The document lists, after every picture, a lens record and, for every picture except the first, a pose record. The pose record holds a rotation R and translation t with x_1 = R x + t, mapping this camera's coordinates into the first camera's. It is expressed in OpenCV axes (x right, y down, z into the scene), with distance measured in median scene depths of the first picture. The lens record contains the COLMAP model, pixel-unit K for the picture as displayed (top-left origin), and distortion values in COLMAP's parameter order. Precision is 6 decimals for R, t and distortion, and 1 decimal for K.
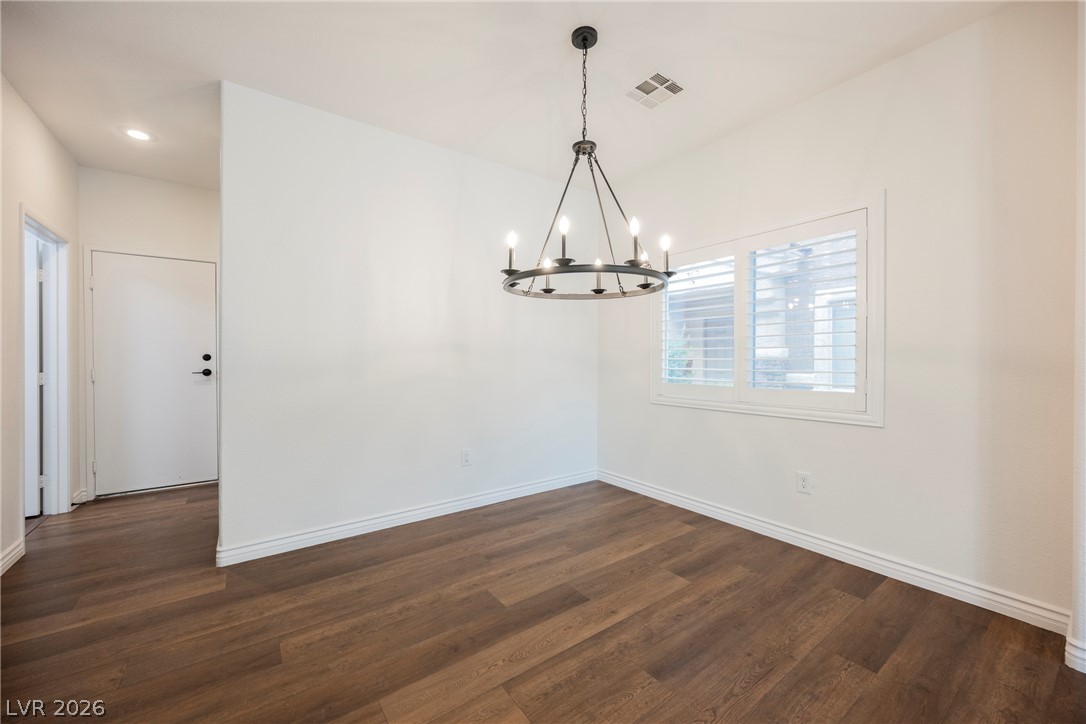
lens RADIAL K [[425.9, 0, 545.0], [0, 425.9, 362.5], [0, 0, 1]] dist [-0.001270, 0.000548]
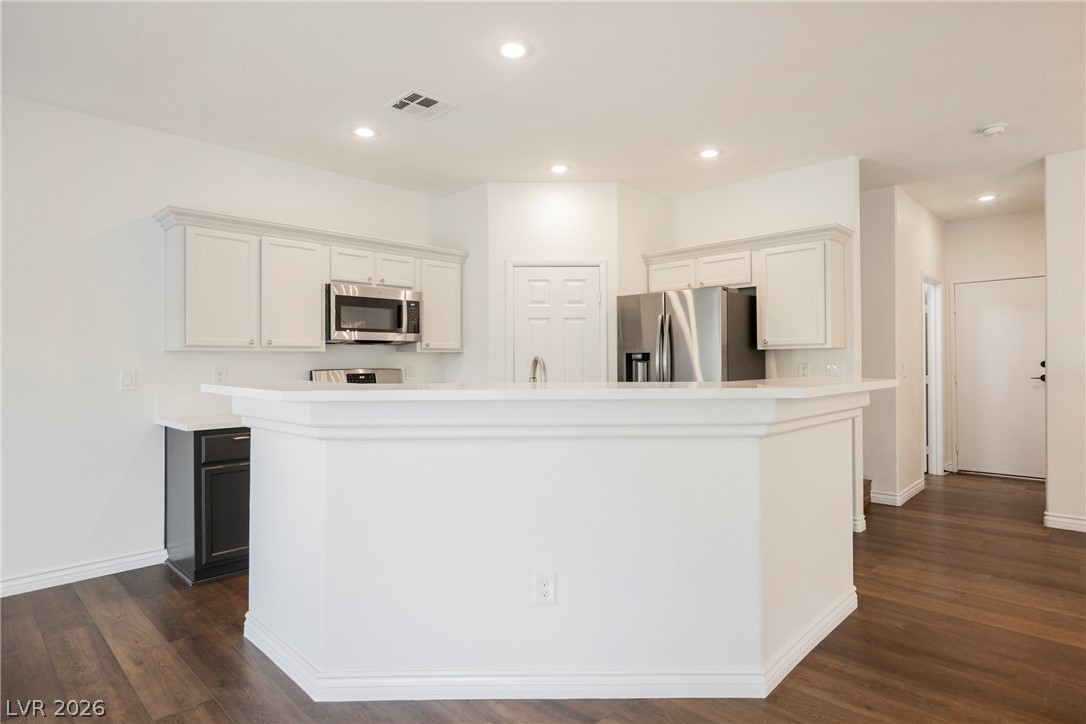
lens RADIAL K [[583.5, 0, 538.3], [0, 583.5, 359.6], [0, 0, 1]] dist [-0.010603, 0.002710]
pose [[0.155937, -0.010160, -0.987715, 0.561026], [-0.001017, 0.999945, -0.010446, -0.008273], [0.987766, 0.002634, 0.155918, -0.609844]]
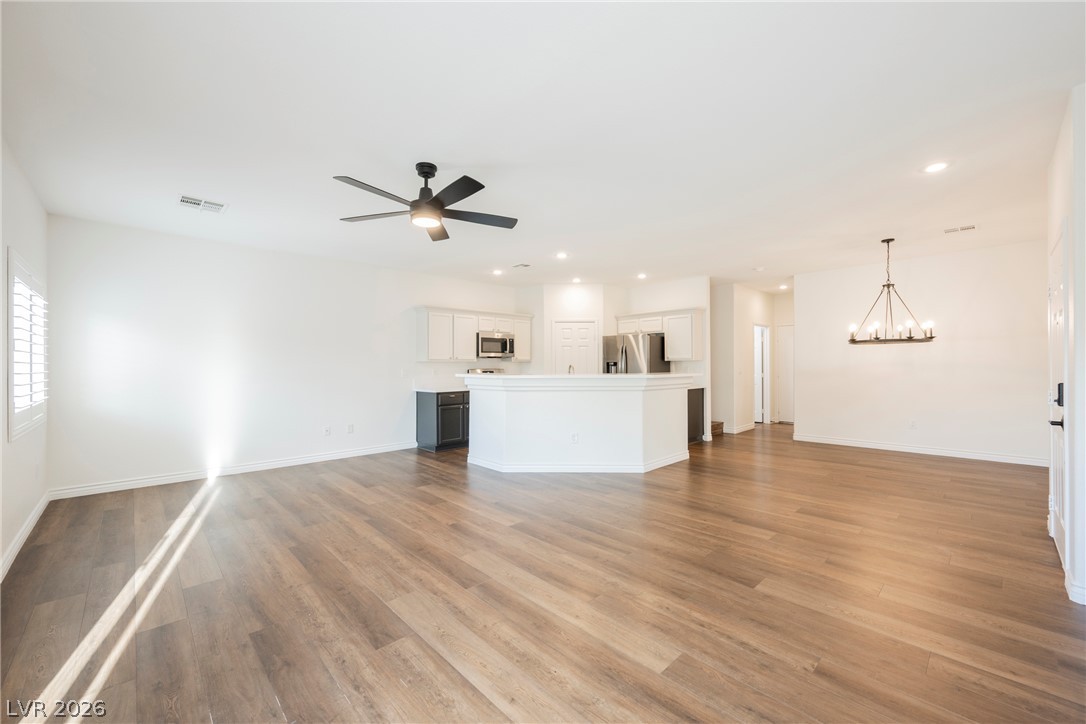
lens RADIAL K [[425.9, 0, 536.7], [0, 425.9, 354.5], [0, 0, 1]] dist [-0.001270, 0.000548]
pose [[0.111192, -0.029349, -0.993365, 1.478528], [-0.003514, 0.999546, -0.029925, -0.009896], [0.993793, 0.006819, 0.111039, -0.817684]]
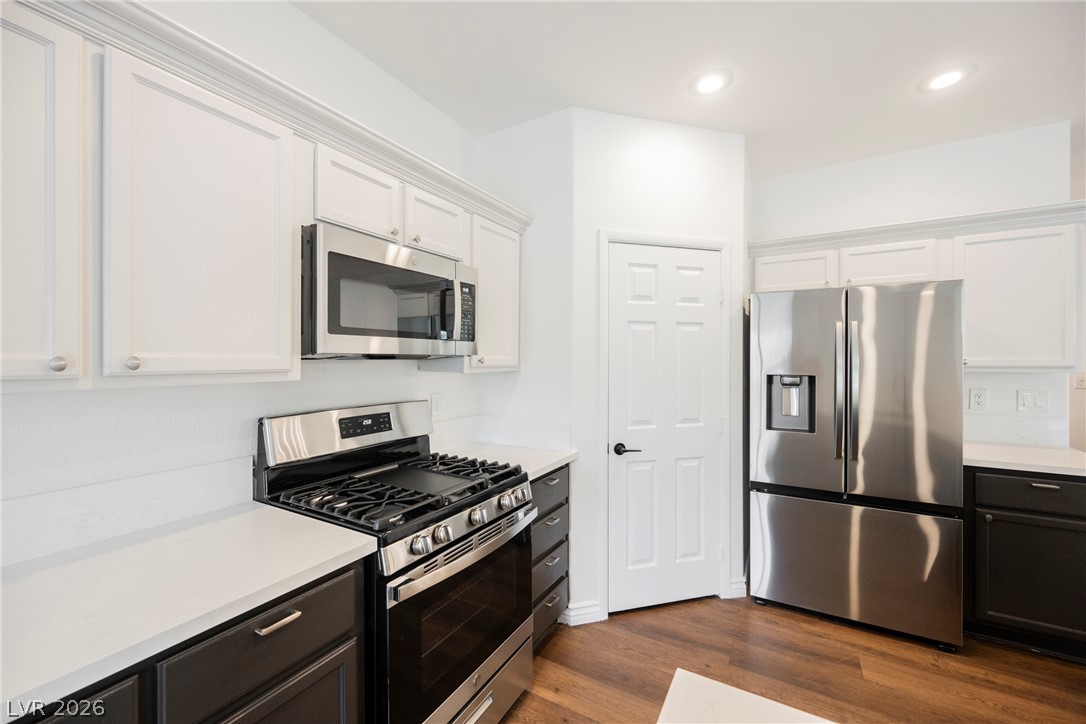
lens RADIAL K [[425.9, 0, 547.0], [0, 425.9, 360.2], [0, 0, 1]] dist [-0.001270, 0.000548]
pose [[0.401283, -0.004131, -0.915945, -0.350716], [-0.006636, 0.999950, -0.007417, -0.059030], [0.915930, 0.009054, 0.401236, -0.831042]]
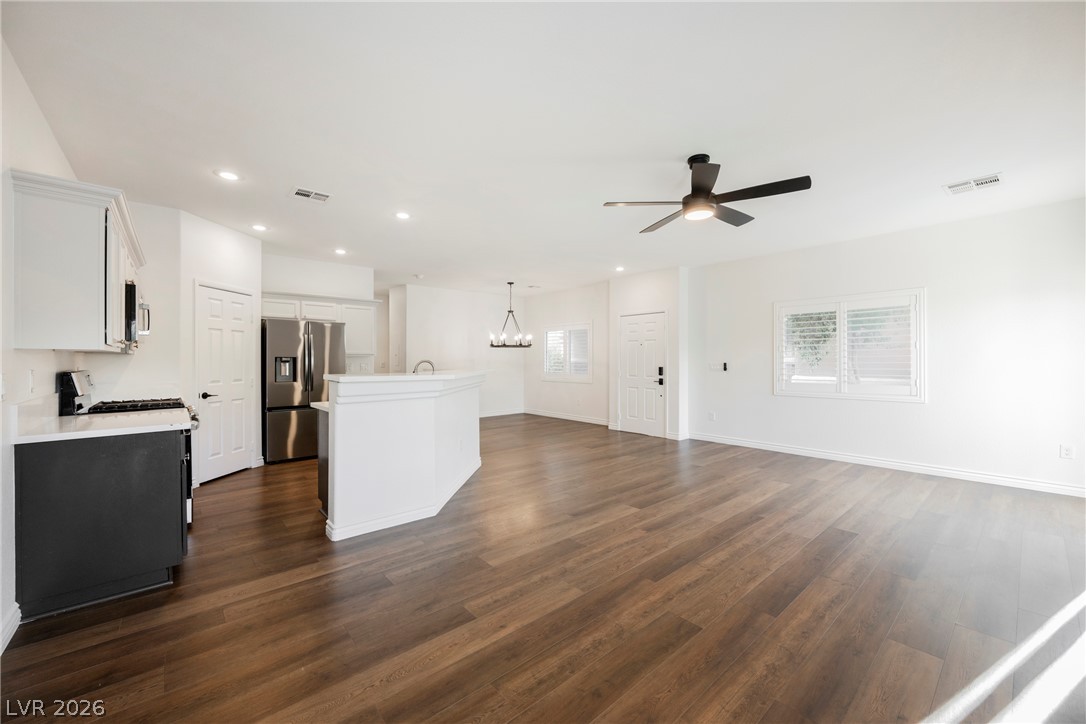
lens RADIAL K [[425.9, 0, 541.3], [0, 425.9, 361.2], [0, 0, 1]] dist [-0.001270, 0.000548]
pose [[0.997733, -0.006365, 0.066993, 0.041181], [0.006675, 0.999968, -0.004401, -0.009638], [-0.066962, 0.004838, 0.997744, -1.912877]]
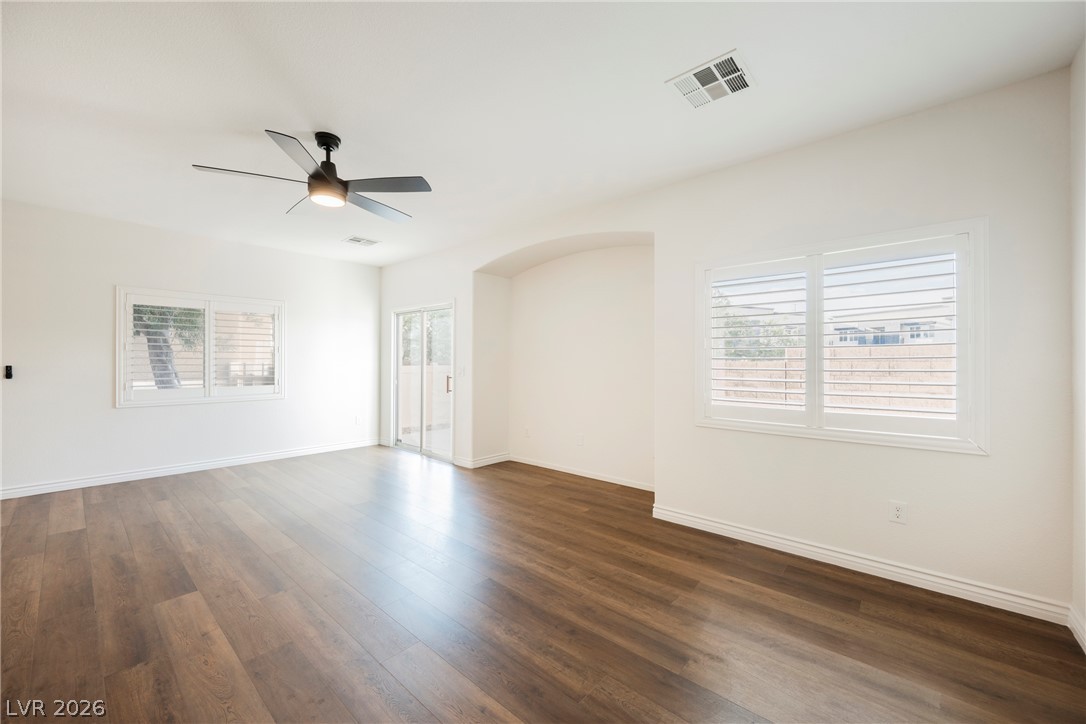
lens RADIAL K [[425.9, 0, 551.3], [0, 425.9, 364.7], [0, 0, 1]] dist [-0.001270, 0.000548]
pose [[-0.213521, -0.008051, 0.976905, -0.483650], [0.002911, 0.999956, 0.008877, -0.014598], [-0.976934, 0.004739, -0.213488, -1.222081]]
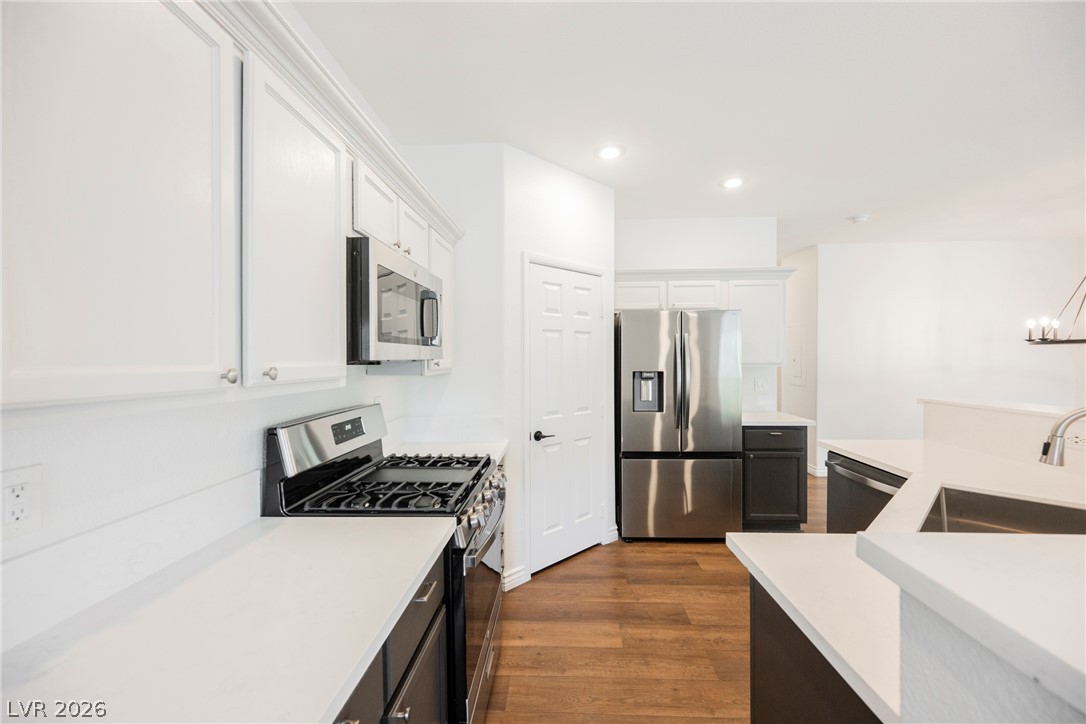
lens RADIAL K [[425.9, 0, 549.4], [0, 425.9, 359.5], [0, 0, 1]] dist [-0.001270, 0.000548]
pose [[0.778538, -0.006608, -0.627563, -0.402282], [0.003470, 0.999975, -0.006225, -0.065035], [0.627588, 0.002669, 0.778541, -1.100799]]
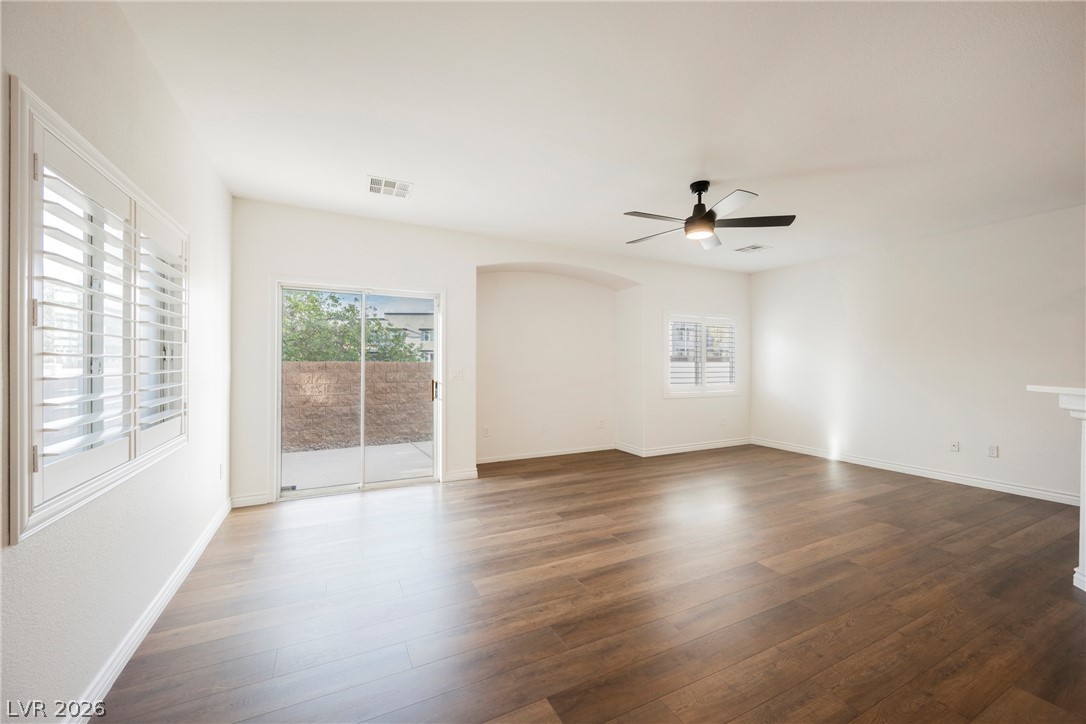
lens RADIAL K [[425.9, 0, 558.7], [0, 425.9, 363.5], [0, 0, 1]] dist [-0.001270, 0.000548]
pose [[-0.989302, -0.007050, 0.145713, 0.665297], [-0.006030, 0.999954, 0.007441, -0.018609], [-0.145759, 0.006483, -0.989299, 0.153118]]
